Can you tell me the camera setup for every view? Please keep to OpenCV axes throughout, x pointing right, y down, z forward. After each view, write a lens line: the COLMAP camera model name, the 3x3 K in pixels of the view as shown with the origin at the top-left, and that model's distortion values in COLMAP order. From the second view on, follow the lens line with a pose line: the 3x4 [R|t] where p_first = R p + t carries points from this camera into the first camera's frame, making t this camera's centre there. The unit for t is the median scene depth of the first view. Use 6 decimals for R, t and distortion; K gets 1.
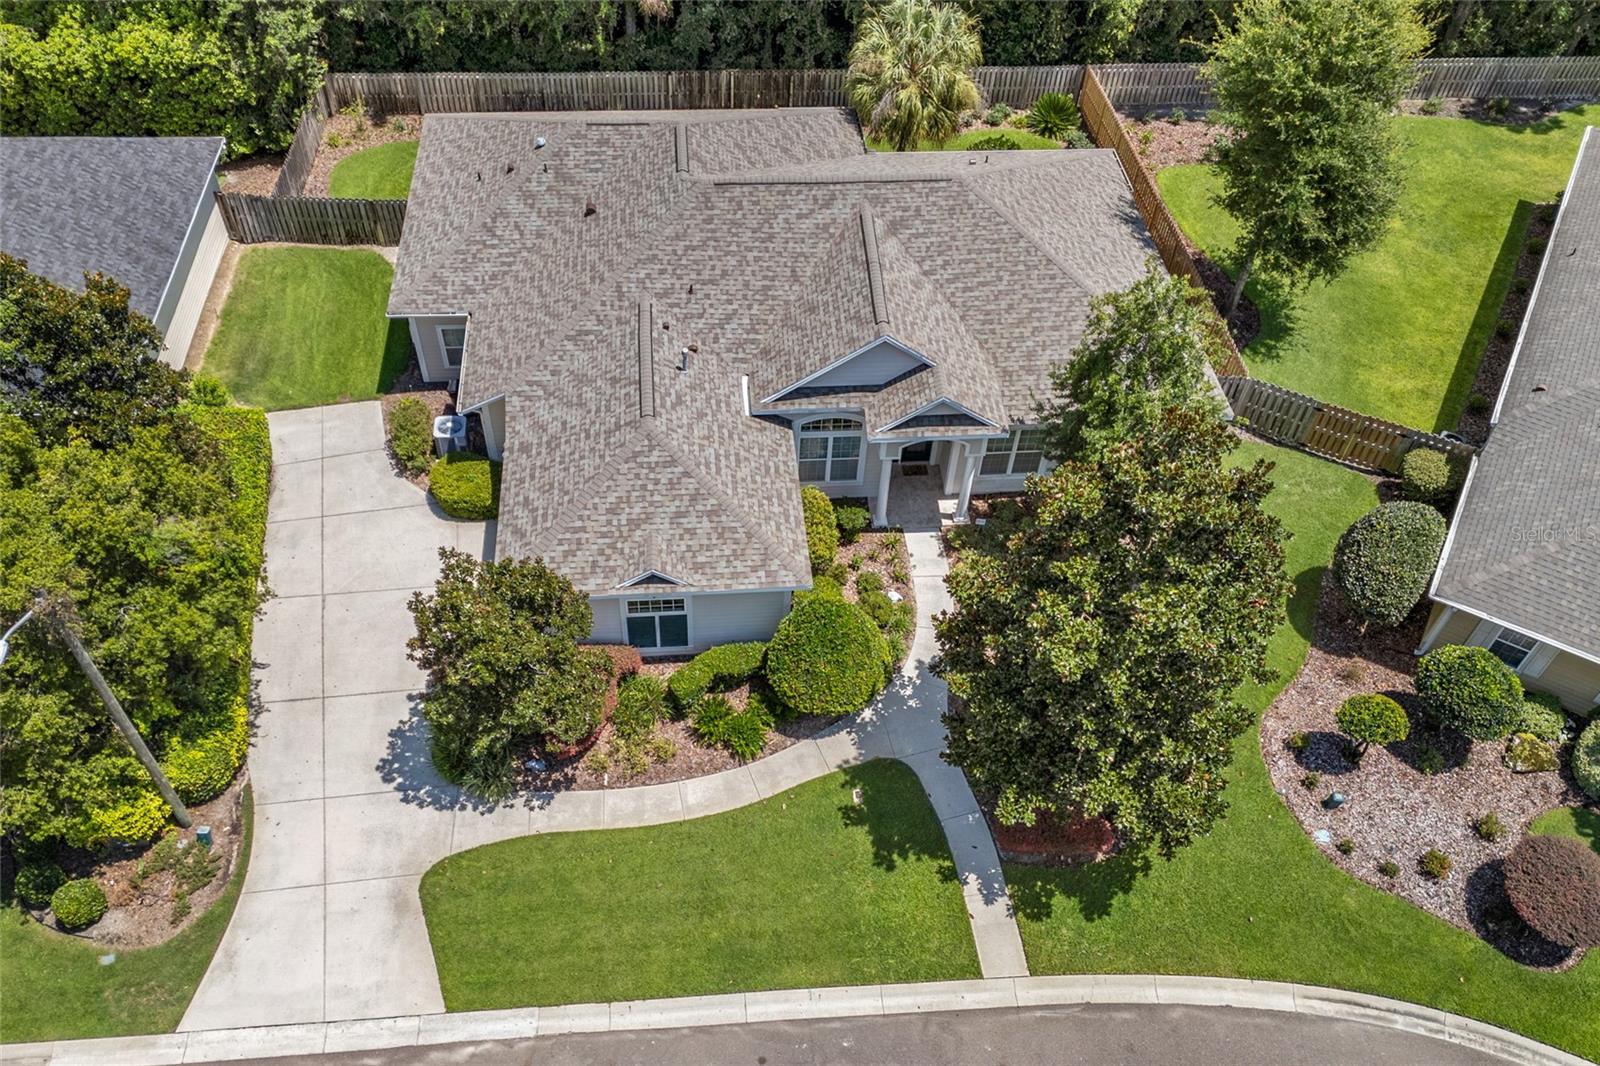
lens RADIAL K [[1258.4, 0, 763.2], [0, 1258.4, 580.5], [0, 0, 1]] dist [0.088093, -0.097108]
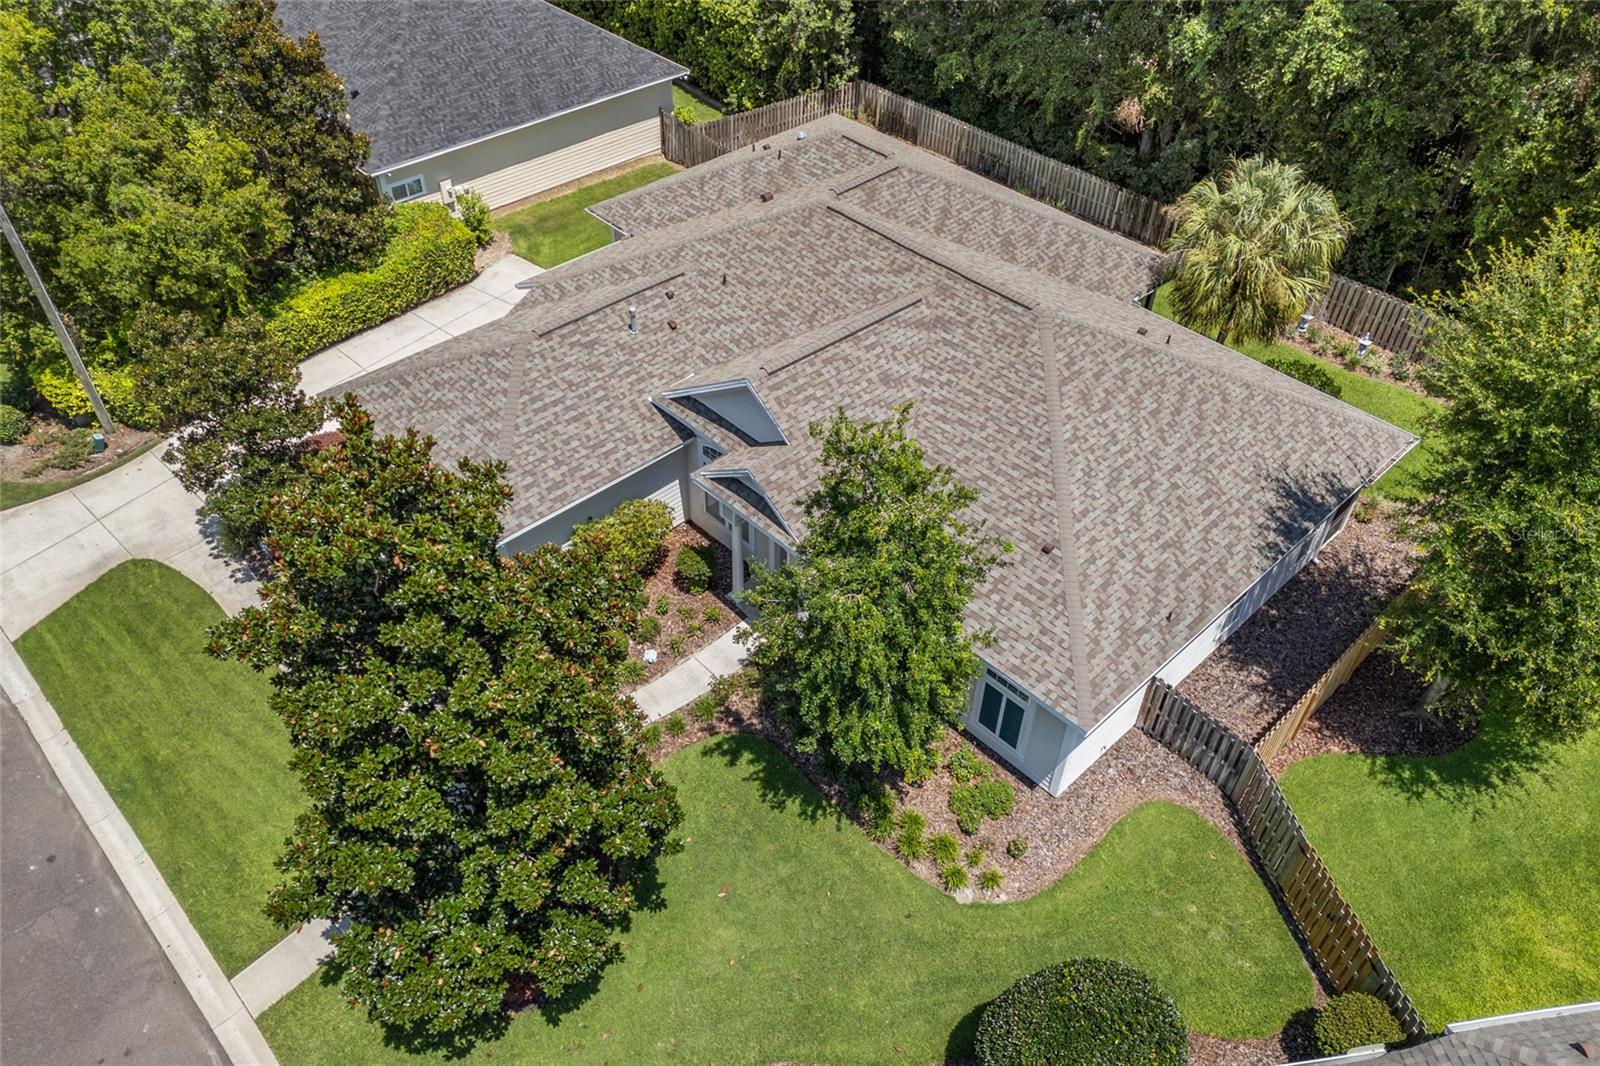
lens RADIAL K [[1182.7, 0, 794.4], [0, 1182.7, 526.4], [0, 0, 1]] dist [0.089621, -0.098369]
pose [[0.636200, 0.508200, -0.580502, 0.626480], [-0.585439, 0.808043, 0.065789, -0.180472], [0.502505, 0.297994, 0.811596, 0.376977]]
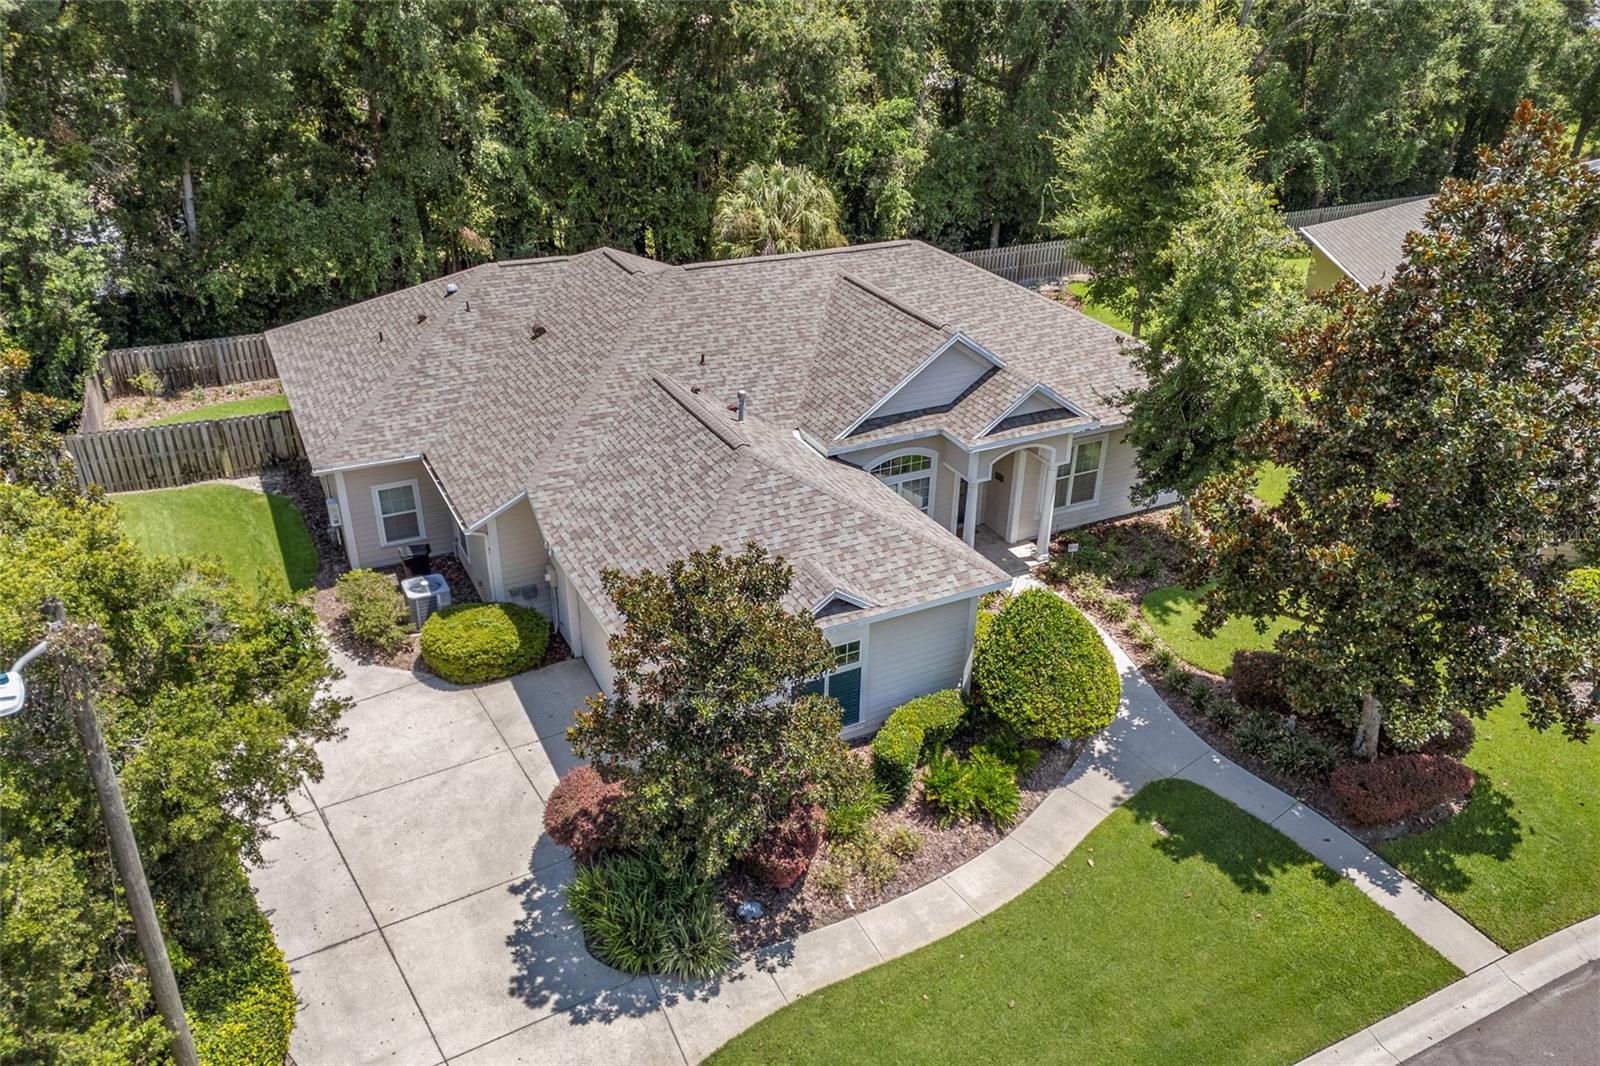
lens RADIAL K [[1182.7, 0, 794.4], [0, 1182.7, 526.4], [0, 0, 1]] dist [0.089621, -0.098369]
pose [[0.922798, -0.184246, 0.338373, -0.313671], [0.297275, 0.899175, -0.321110, 0.162451], [-0.245093, 0.396910, 0.884529, 0.328310]]
